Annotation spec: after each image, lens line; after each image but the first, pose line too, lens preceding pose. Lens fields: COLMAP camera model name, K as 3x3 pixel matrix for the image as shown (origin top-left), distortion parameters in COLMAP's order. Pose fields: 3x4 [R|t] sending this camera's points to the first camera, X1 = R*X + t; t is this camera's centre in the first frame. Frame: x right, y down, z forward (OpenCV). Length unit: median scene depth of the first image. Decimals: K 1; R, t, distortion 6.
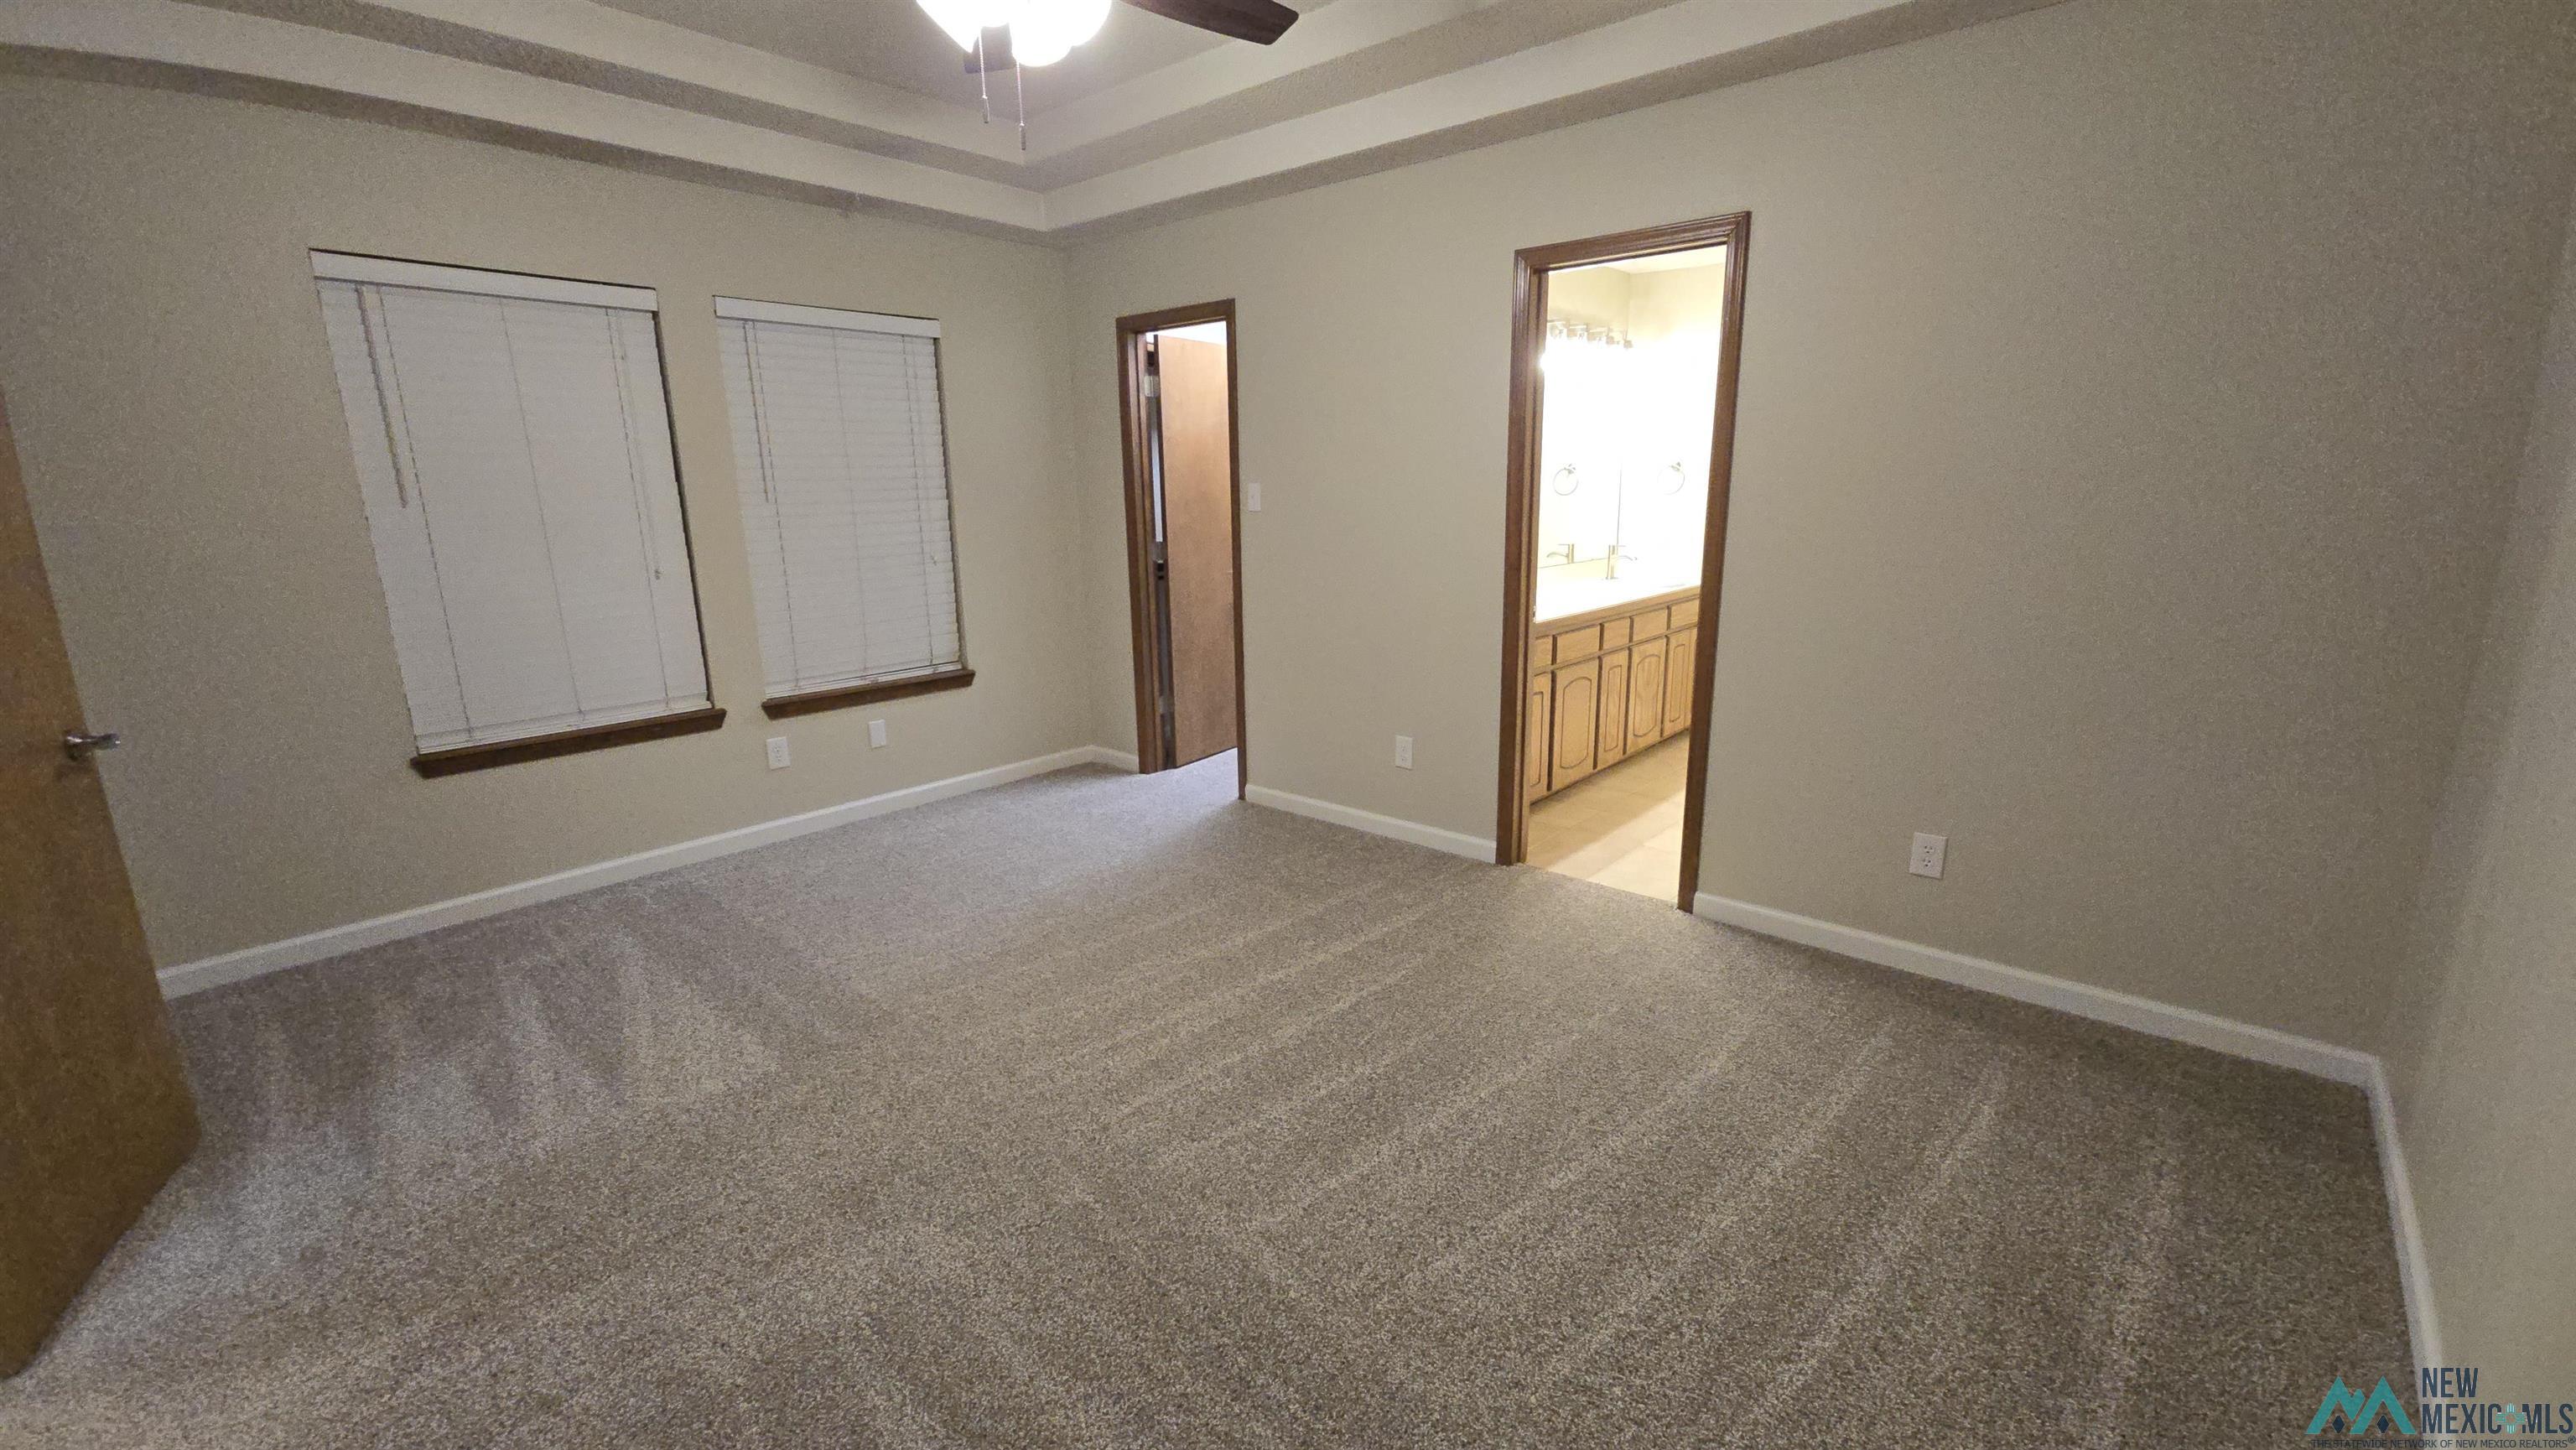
lens RADIAL K [[1042.2, 0, 1288.5], [0, 1042.2, 723.7], [0, 0, 1]] dist [0.001226, -0.000648]
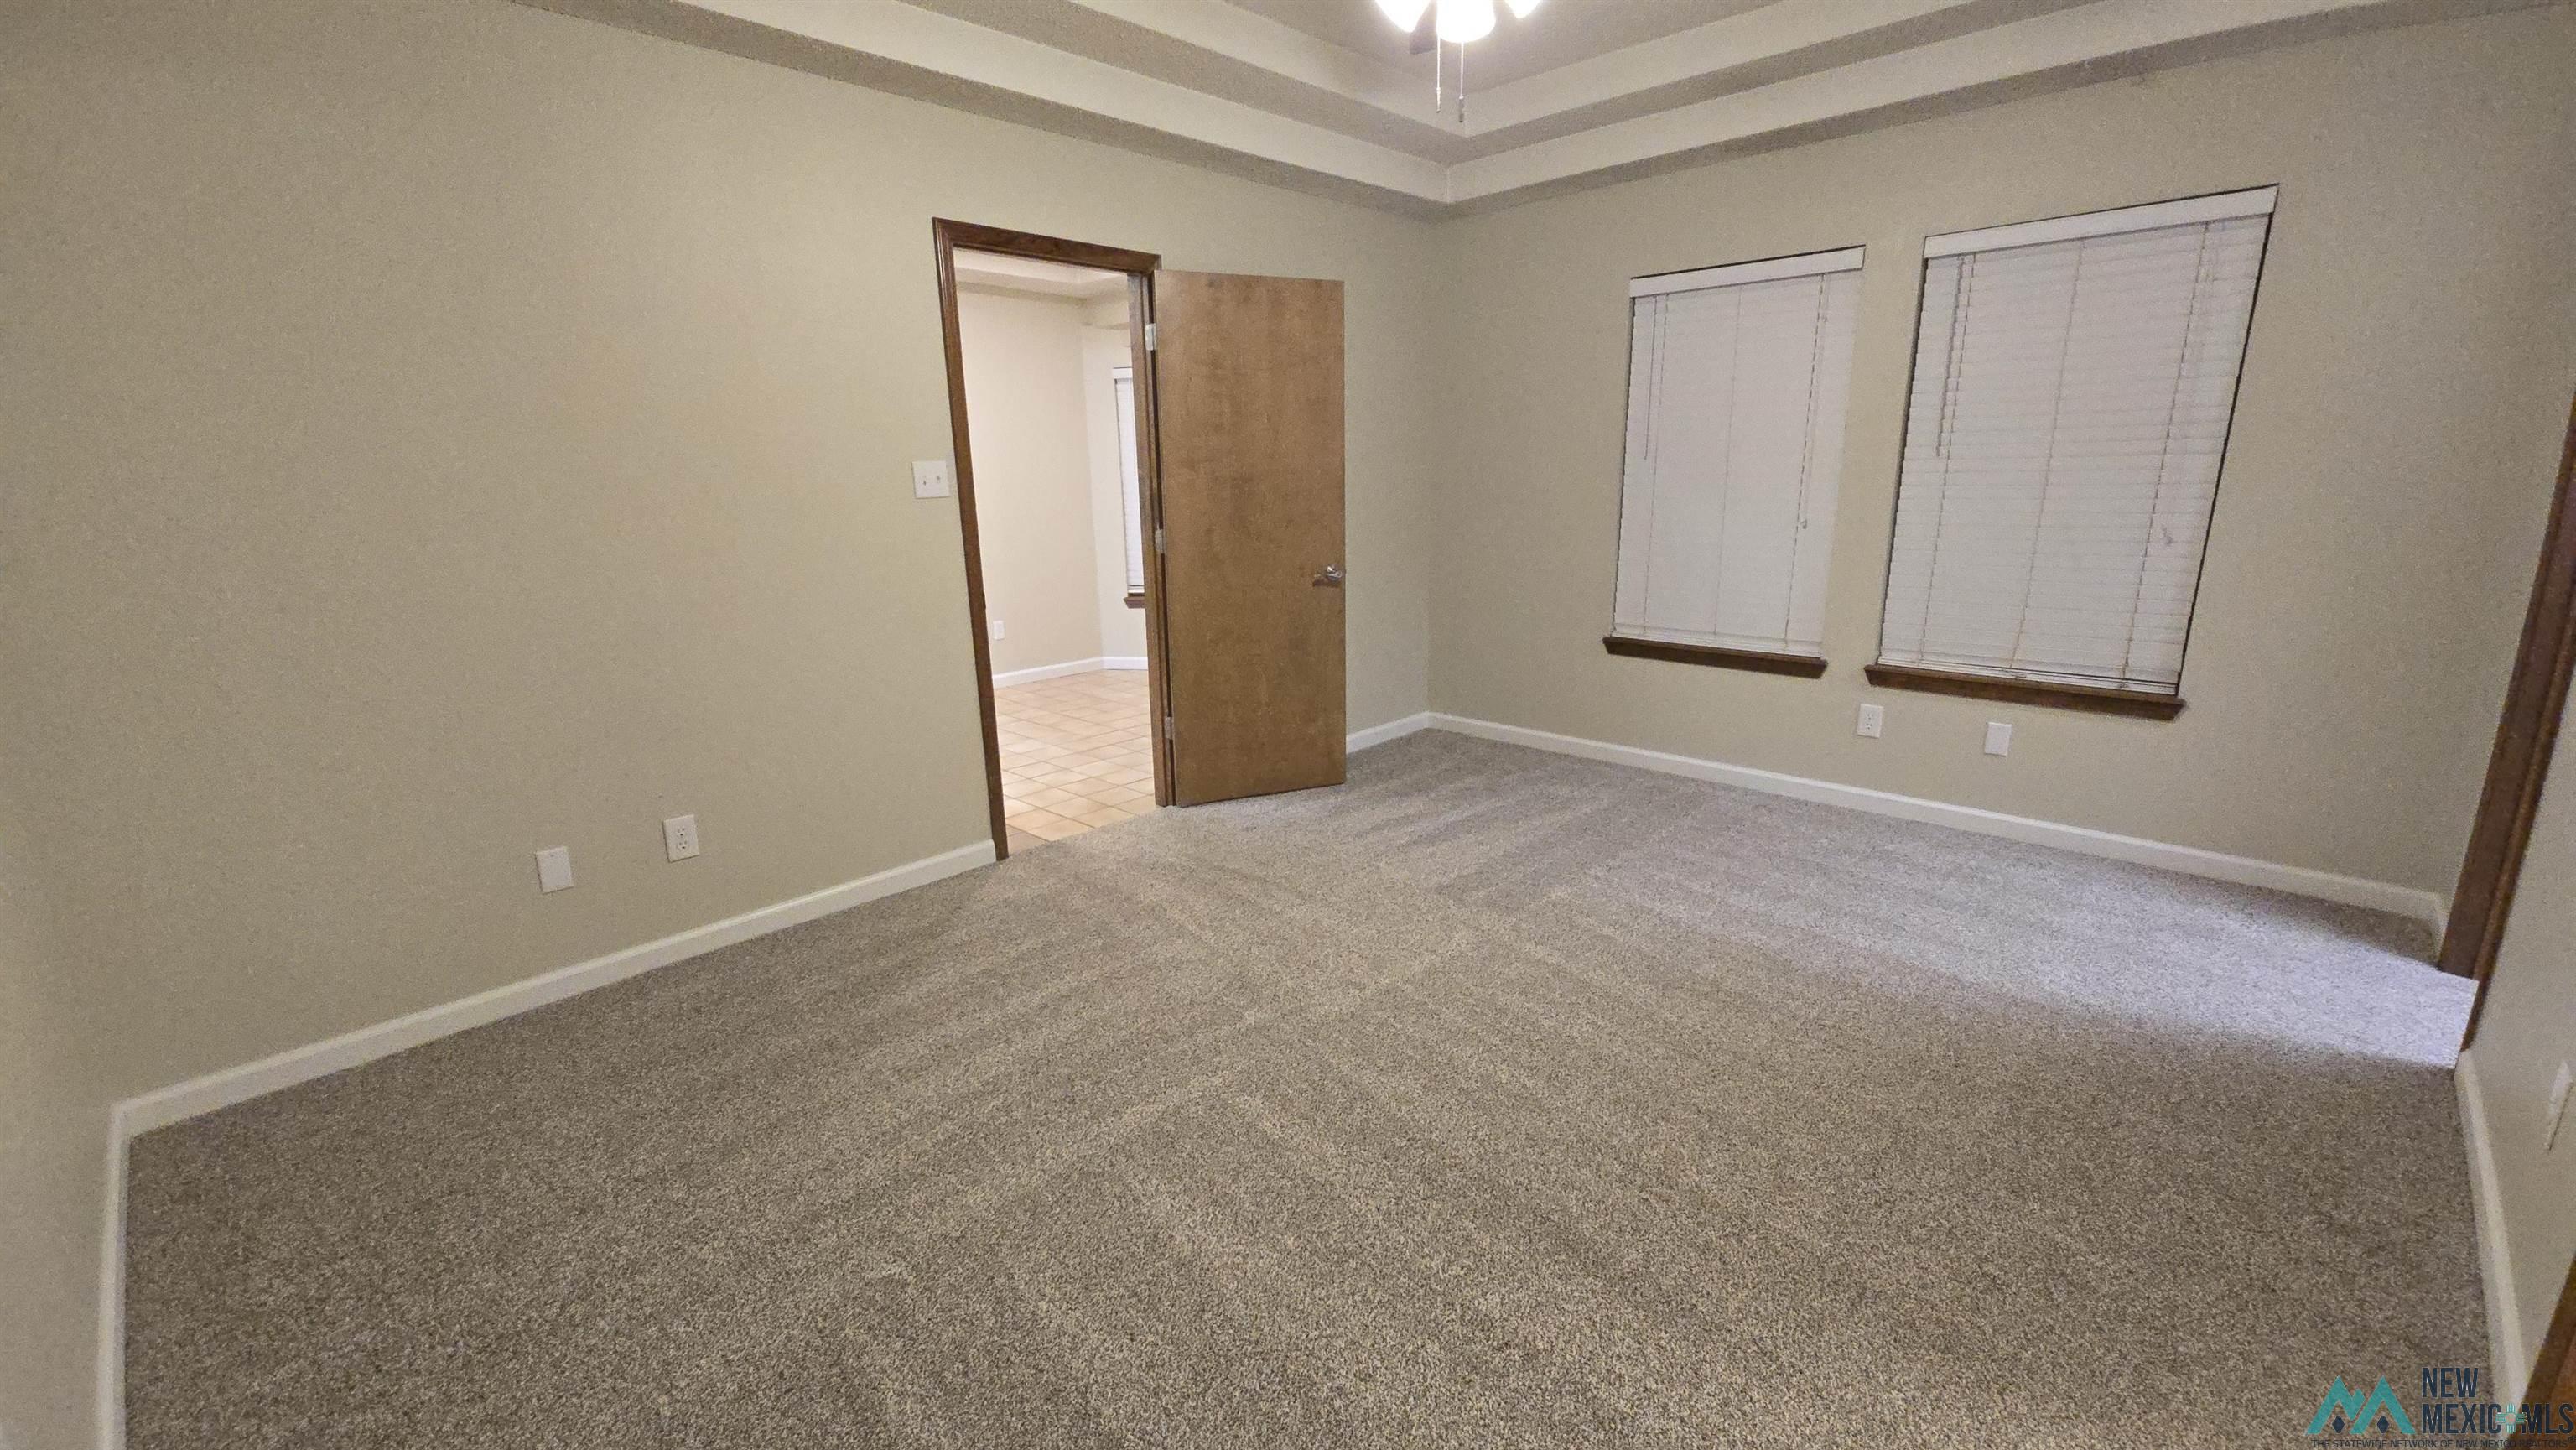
lens RADIAL K [[1042.2, 0, 1291.5], [0, 1042.2, 731.1], [0, 0, 1]] dist [0.001226, -0.000648]
pose [[-0.041055, 0.268529, -0.962396, 0.511742], [-0.203301, 0.940814, 0.271180, -0.128093], [0.978255, 0.206789, 0.015967, 0.516987]]
